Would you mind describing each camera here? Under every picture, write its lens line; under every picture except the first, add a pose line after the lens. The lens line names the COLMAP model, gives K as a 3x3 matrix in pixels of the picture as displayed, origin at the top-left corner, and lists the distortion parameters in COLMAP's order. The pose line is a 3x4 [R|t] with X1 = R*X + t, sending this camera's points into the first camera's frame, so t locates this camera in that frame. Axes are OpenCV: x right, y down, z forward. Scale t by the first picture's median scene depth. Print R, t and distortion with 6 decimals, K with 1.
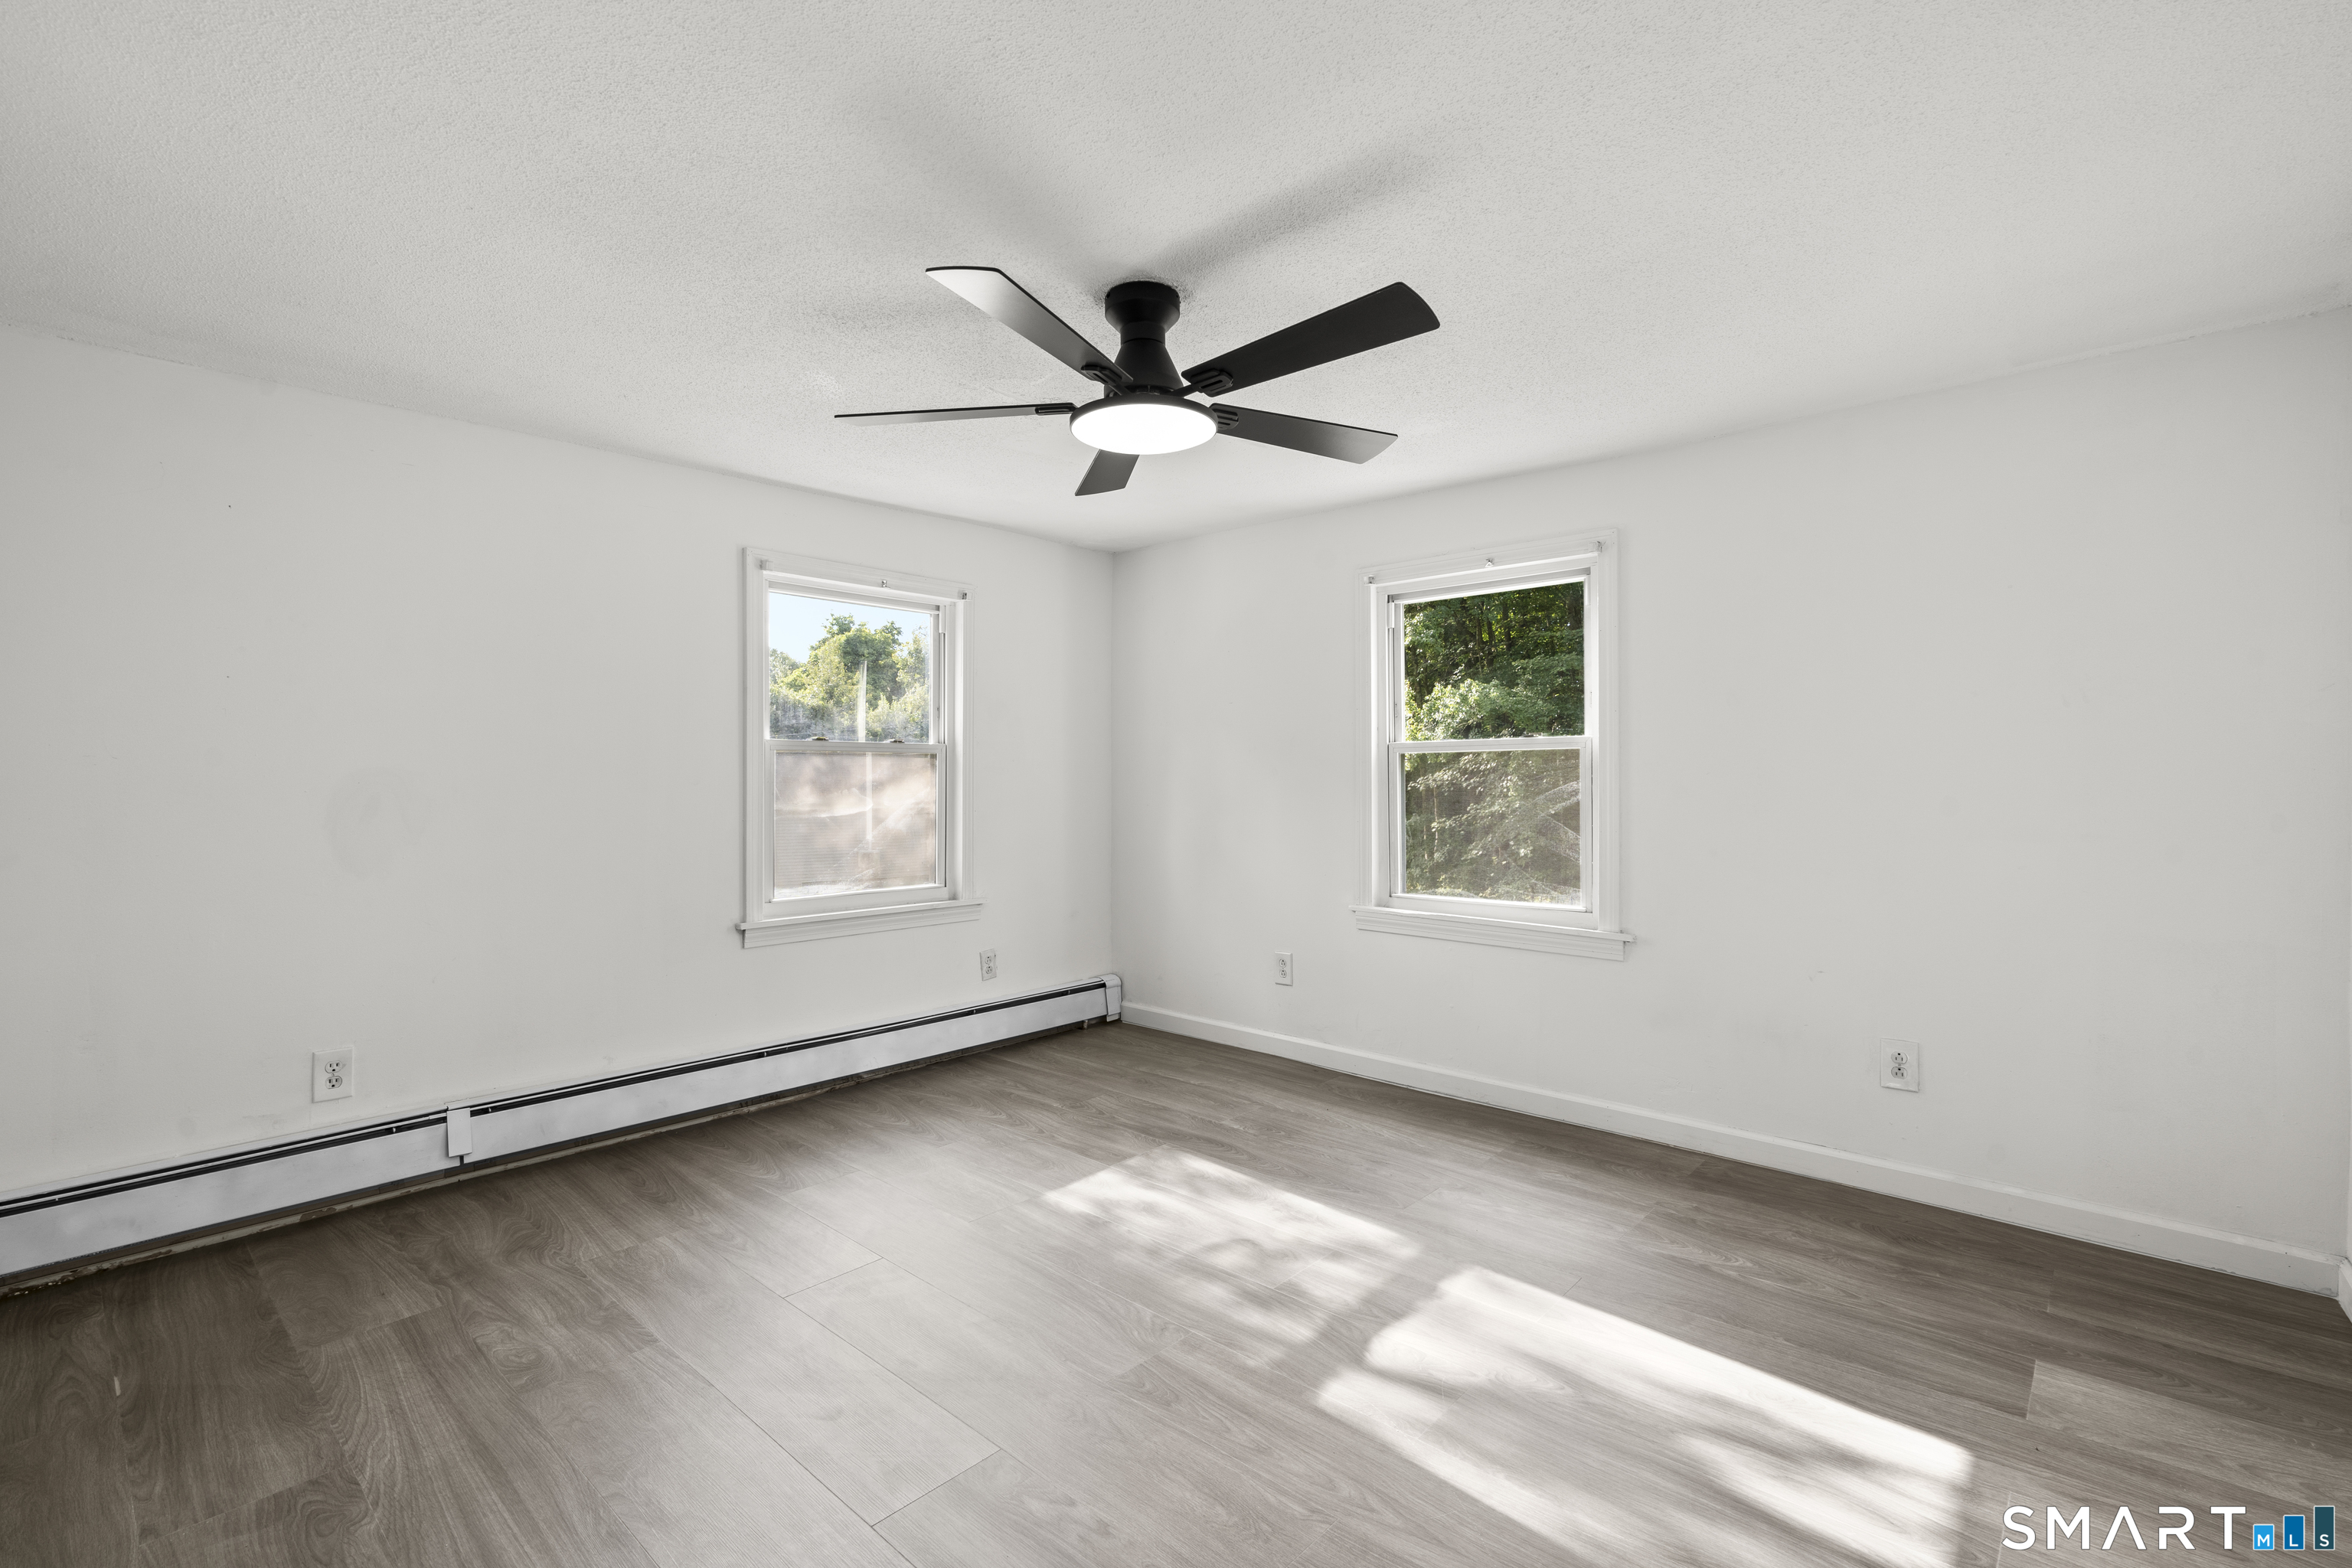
lens RADIAL K [[1062.8, 0, 1180.3], [0, 1062.8, 790.0], [0, 0, 1]] dist [-0.004986, 0.006216]
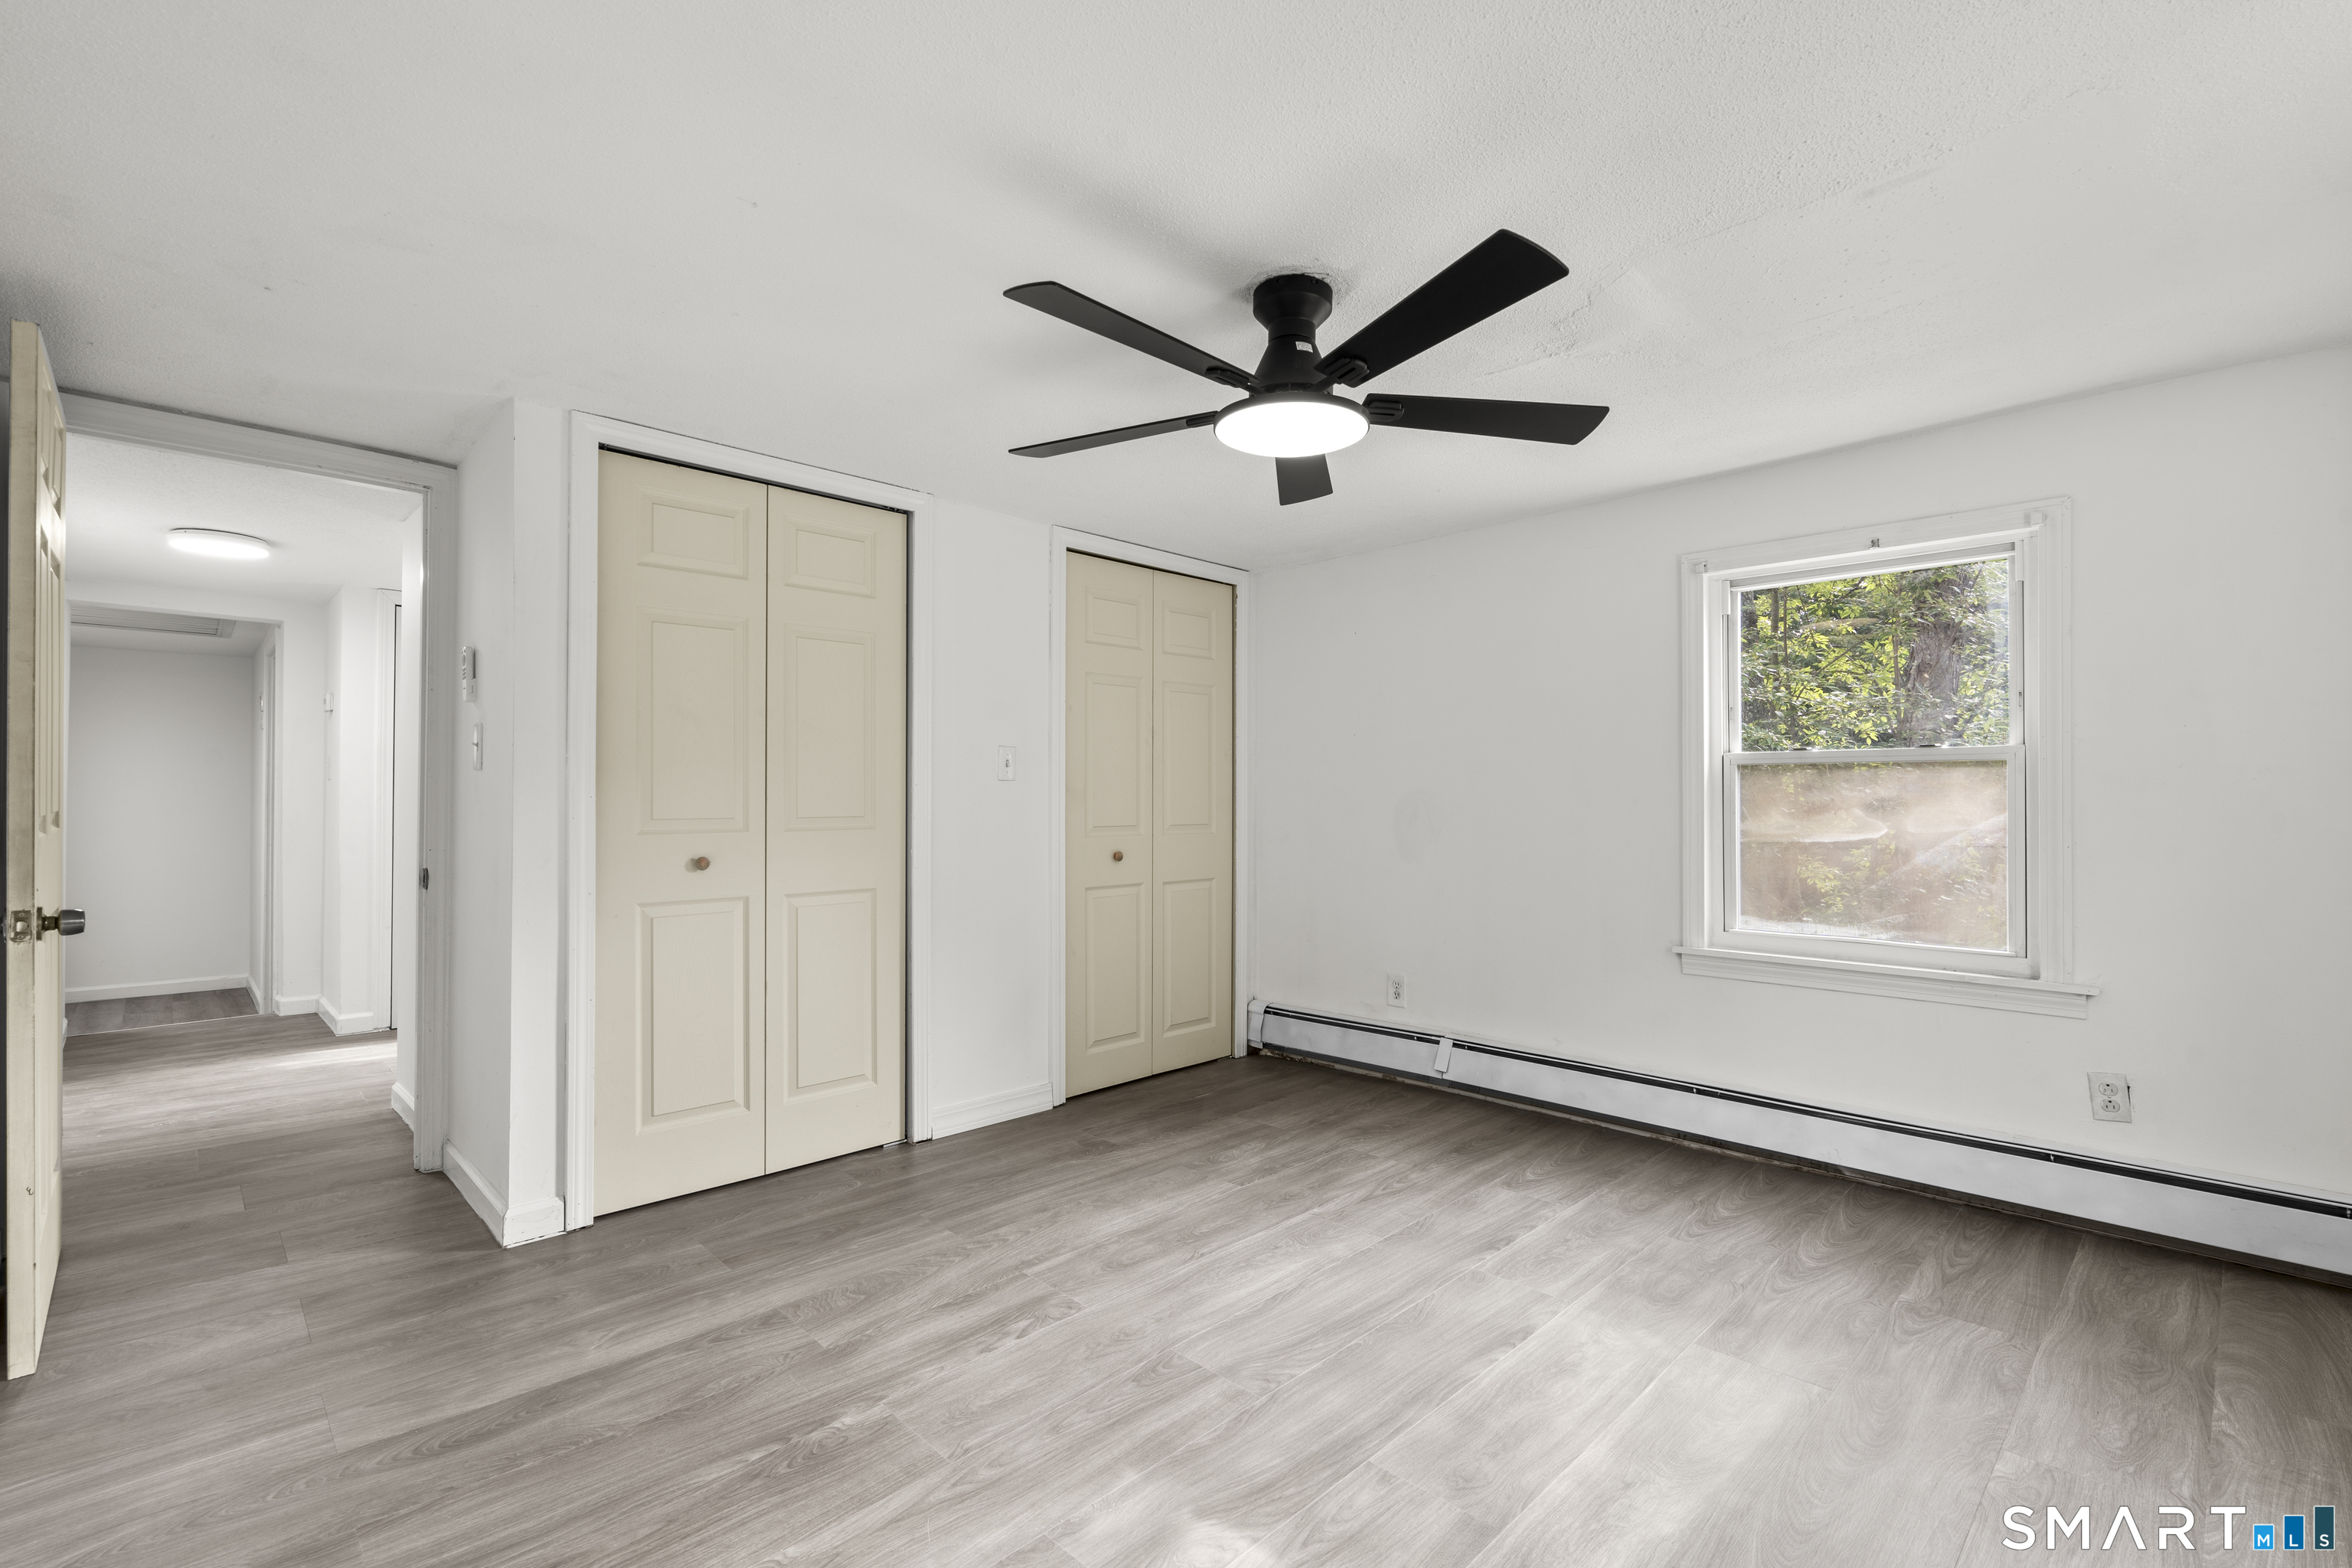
lens RADIAL K [[1062.8, 0, 1180.3], [0, 1062.8, 790.0], [0, 0, 1]] dist [-0.004986, 0.006216]
pose [[-0.068151, -0.005371, -0.997661, 0.717962], [-0.009585, 0.999943, -0.004729, -0.010378], [0.997629, 0.009240, -0.068198, 0.752669]]
